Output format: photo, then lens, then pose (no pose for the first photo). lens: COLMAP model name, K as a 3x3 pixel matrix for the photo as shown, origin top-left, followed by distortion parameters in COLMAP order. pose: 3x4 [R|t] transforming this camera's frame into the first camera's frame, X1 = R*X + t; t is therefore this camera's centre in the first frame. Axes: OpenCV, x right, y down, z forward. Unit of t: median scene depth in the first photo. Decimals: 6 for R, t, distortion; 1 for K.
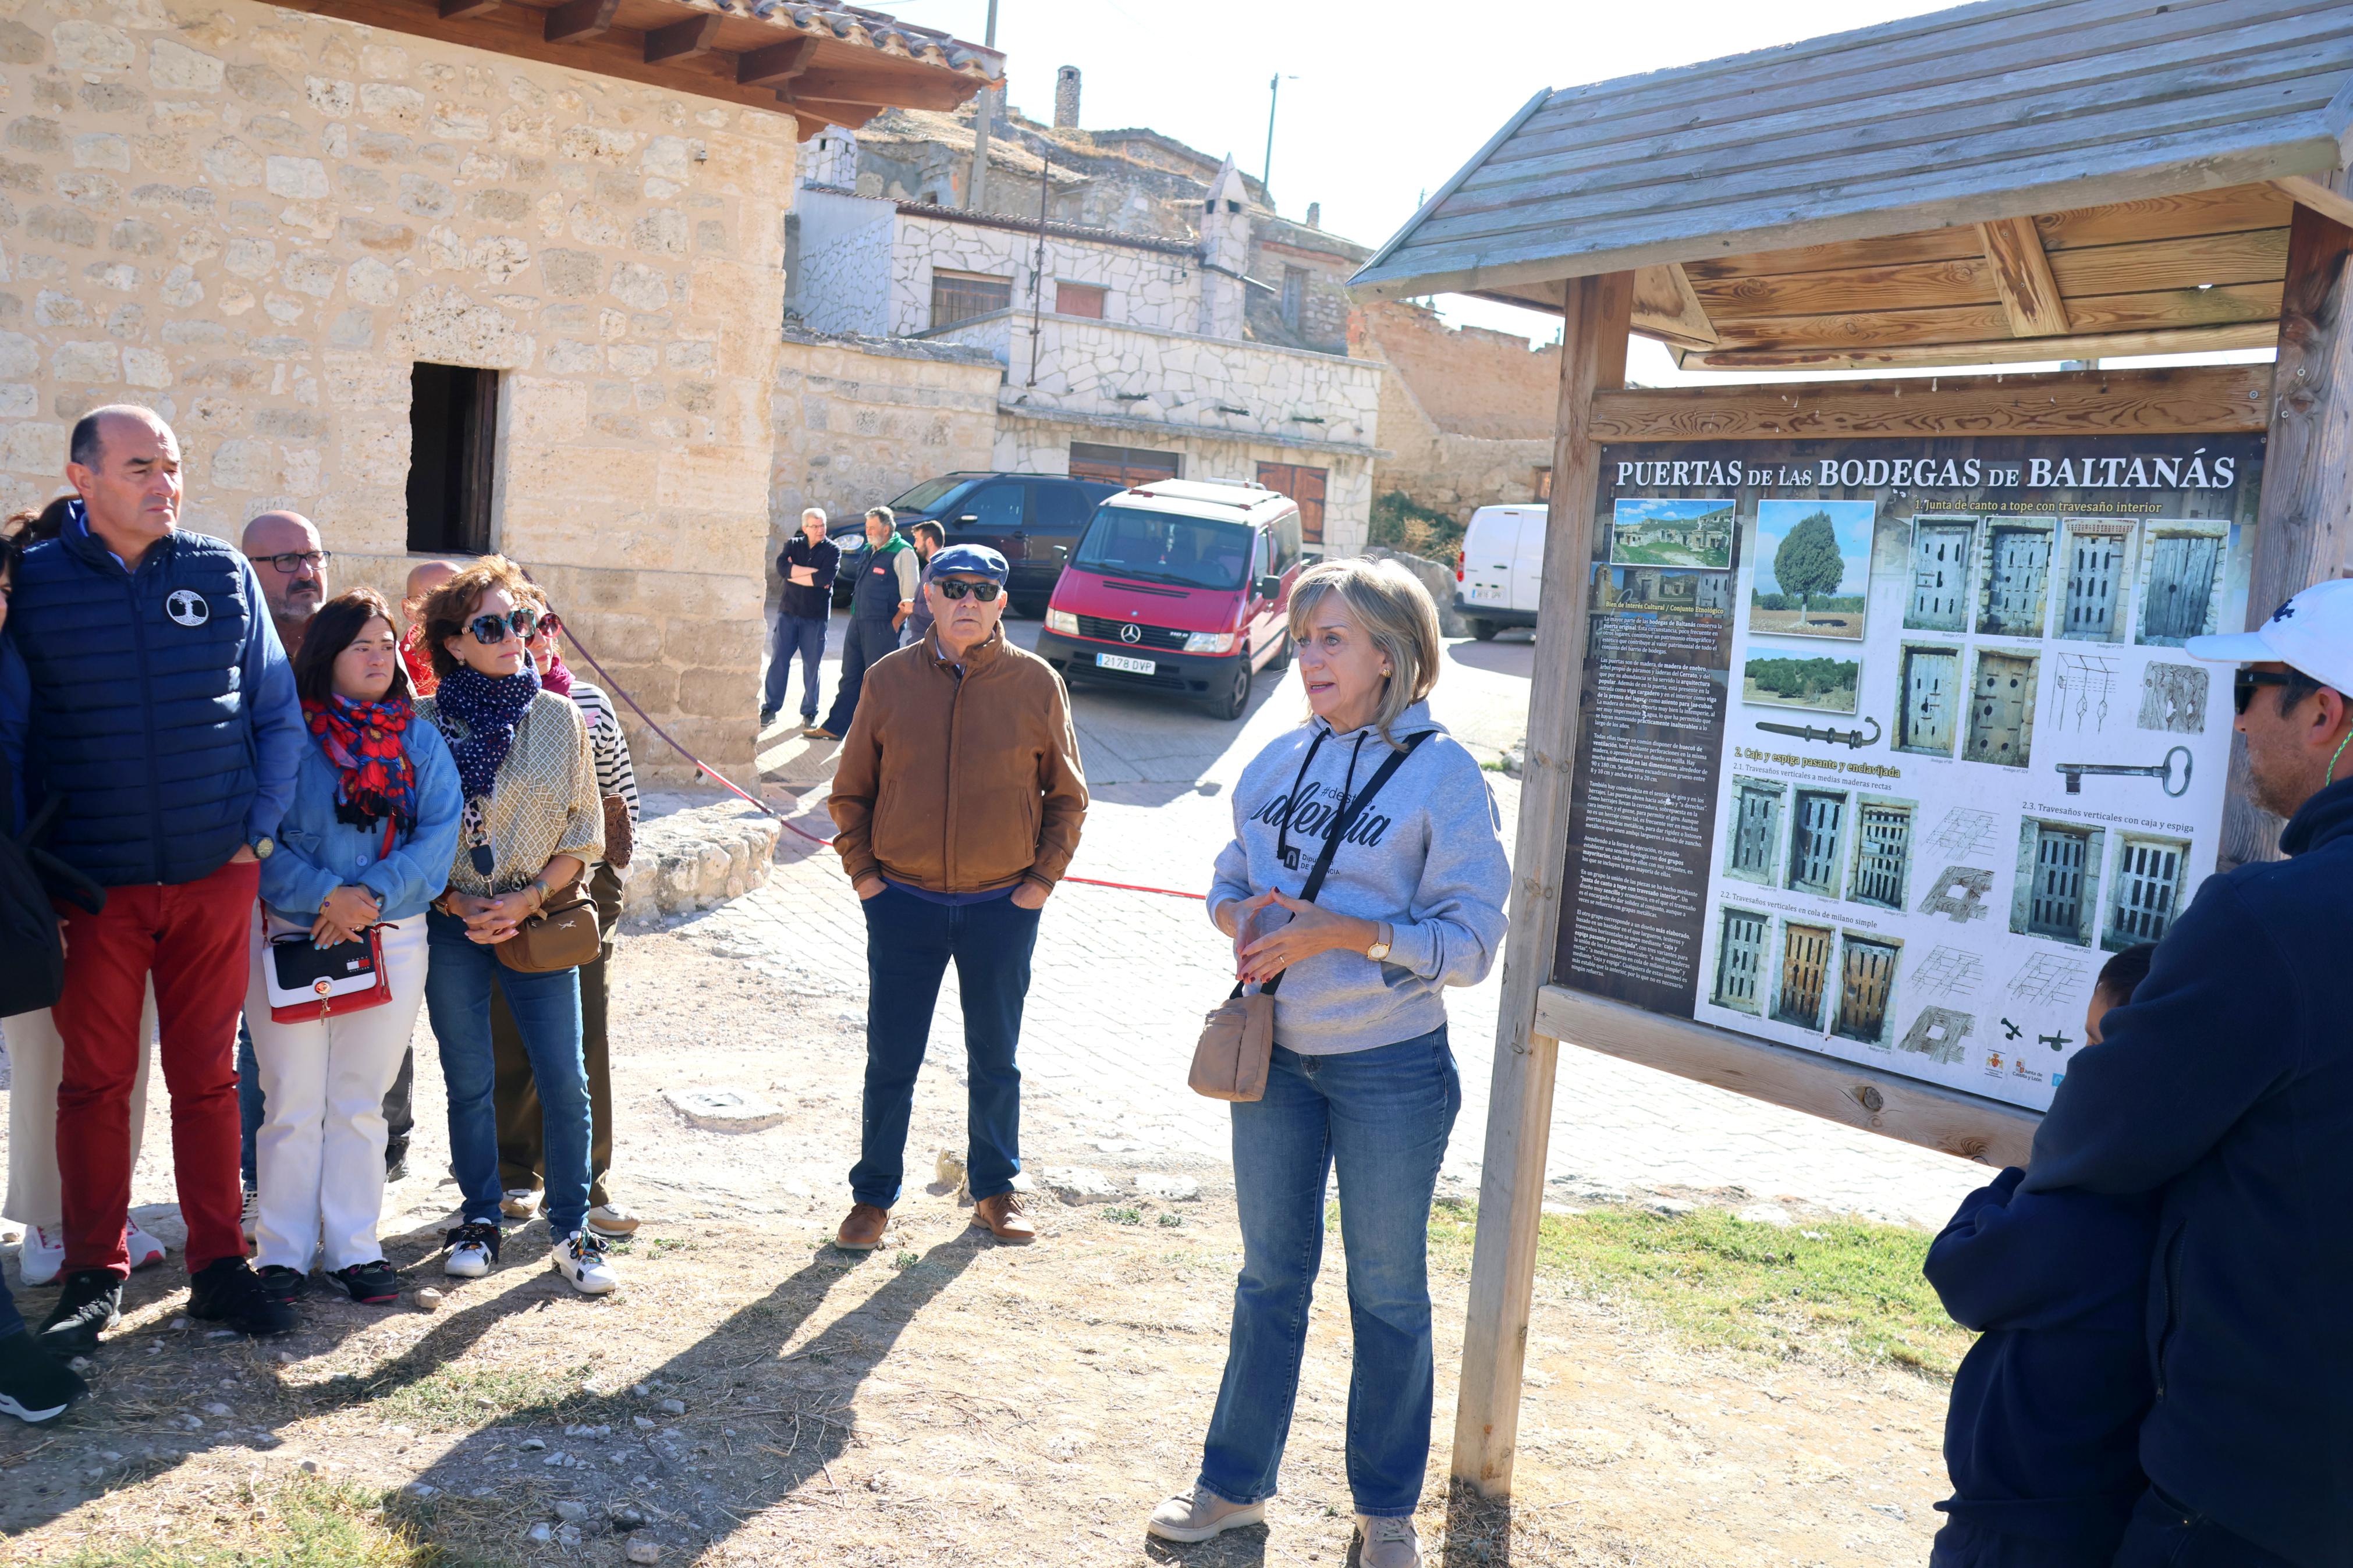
lens RADIAL K [[1942.1, 0, 1163.6], [0, 1942.1, 780.6], [0, 0, 1]] dist [-0.166842, 0.131194]
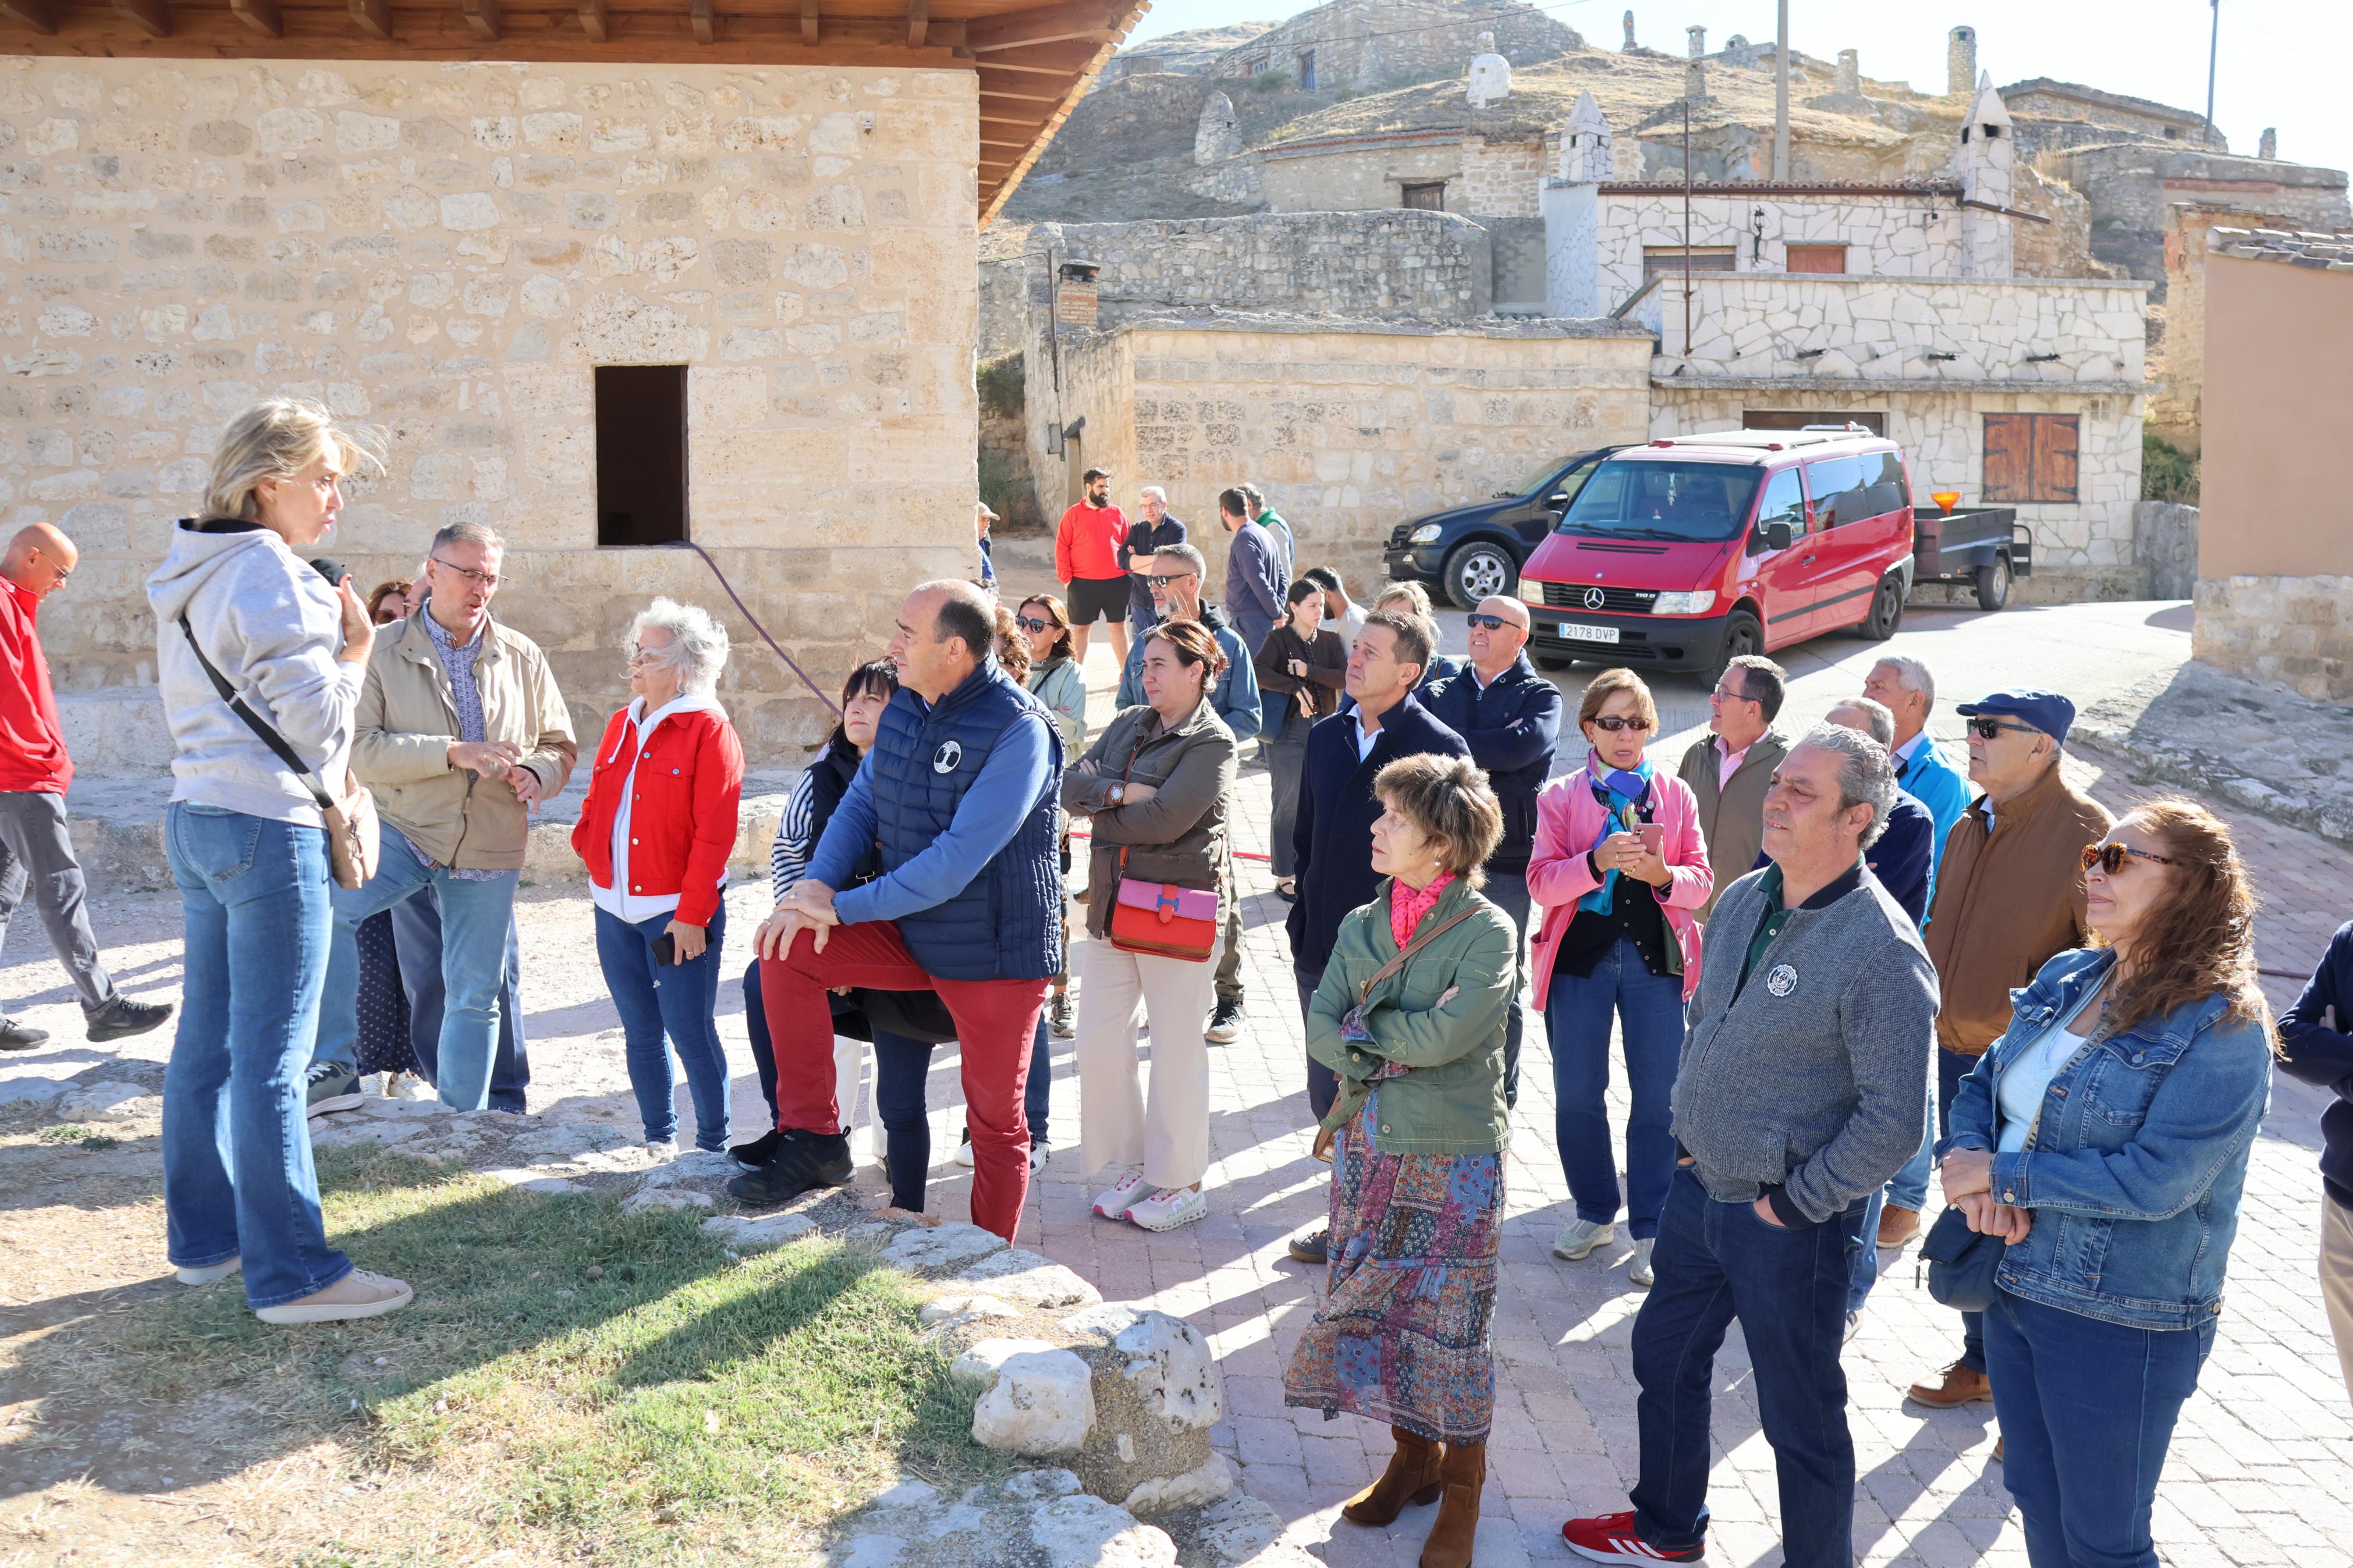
lens RADIAL K [[1942.1, 0, 1163.6], [0, 1942.1, 780.6], [0, 0, 1]] dist [-0.166842, 0.131194]
pose [[0.861767, -0.028351, -0.506511, 0.252951], [0.016149, 0.999464, -0.028467, 0.028299], [0.507047, 0.016352, 0.861763, 0.150279]]
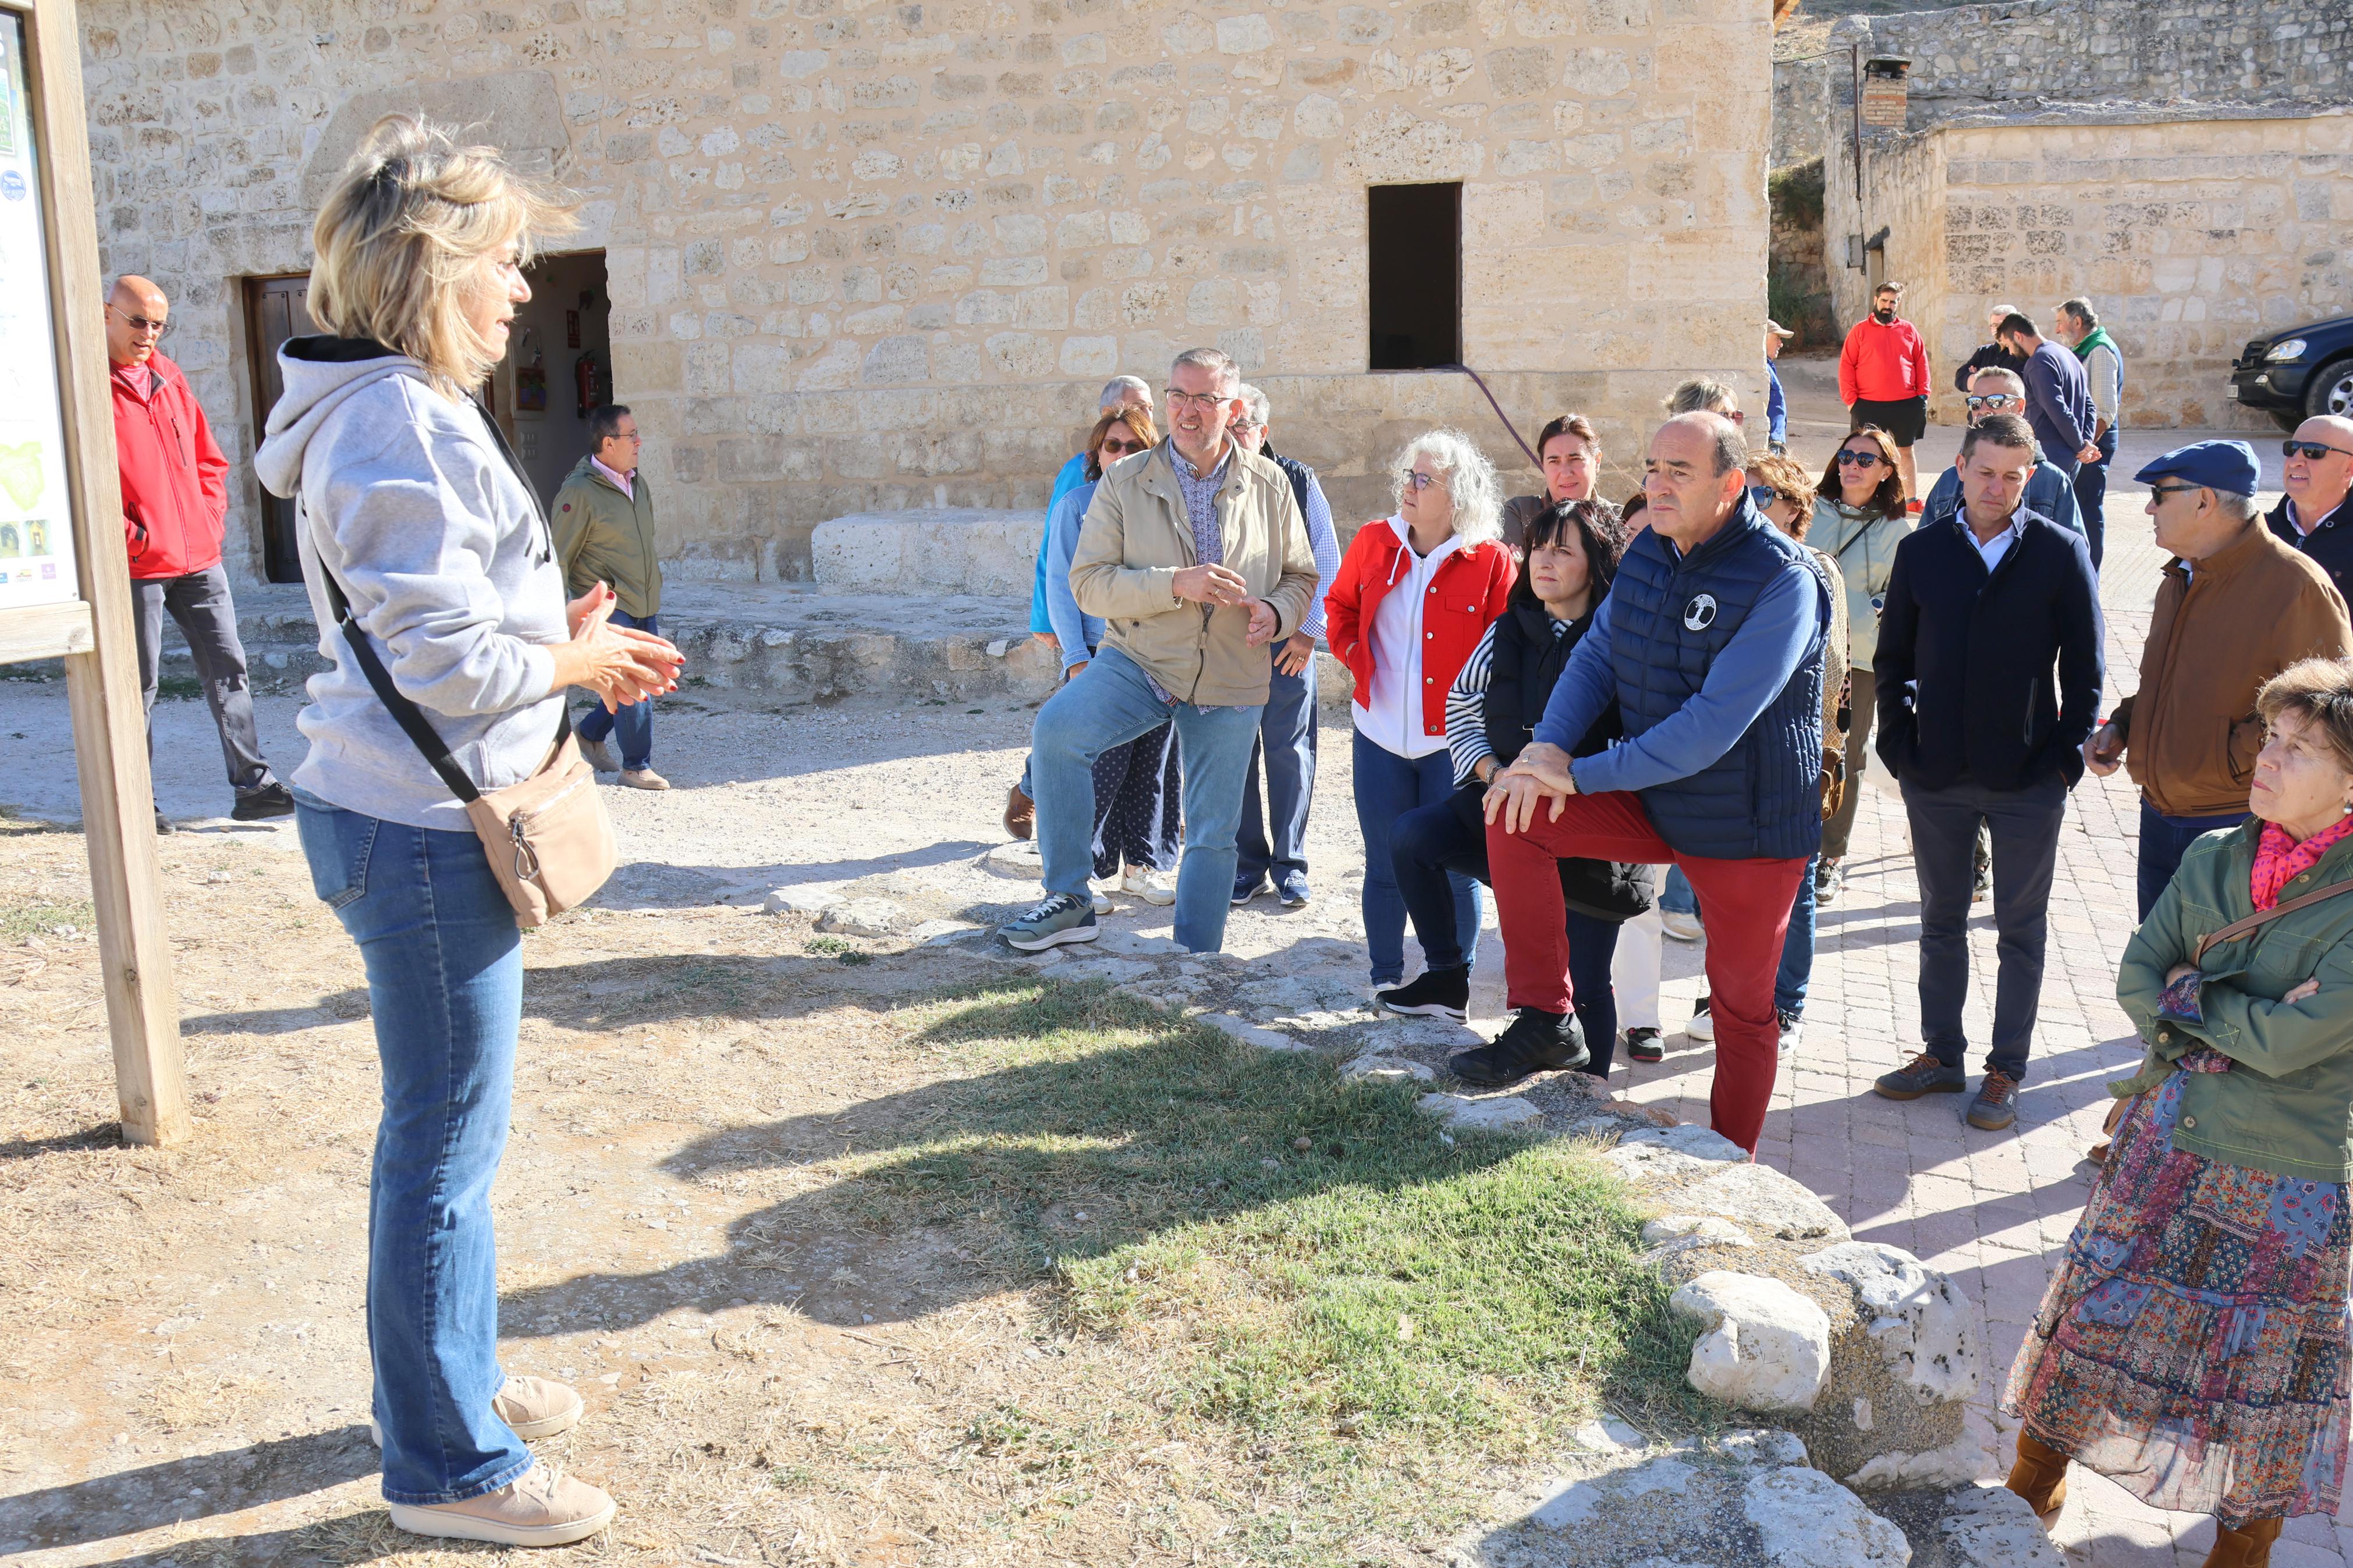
lens RADIAL K [[1942.1, 0, 1163.6], [0, 1942.1, 780.6], [0, 0, 1]] dist [-0.166842, 0.131194]
pose [[0.598850, 0.062201, -0.798442, 0.242763], [-0.018892, 0.997799, 0.063562, 0.024552], [0.800638, -0.022980, 0.598707, 0.166910]]
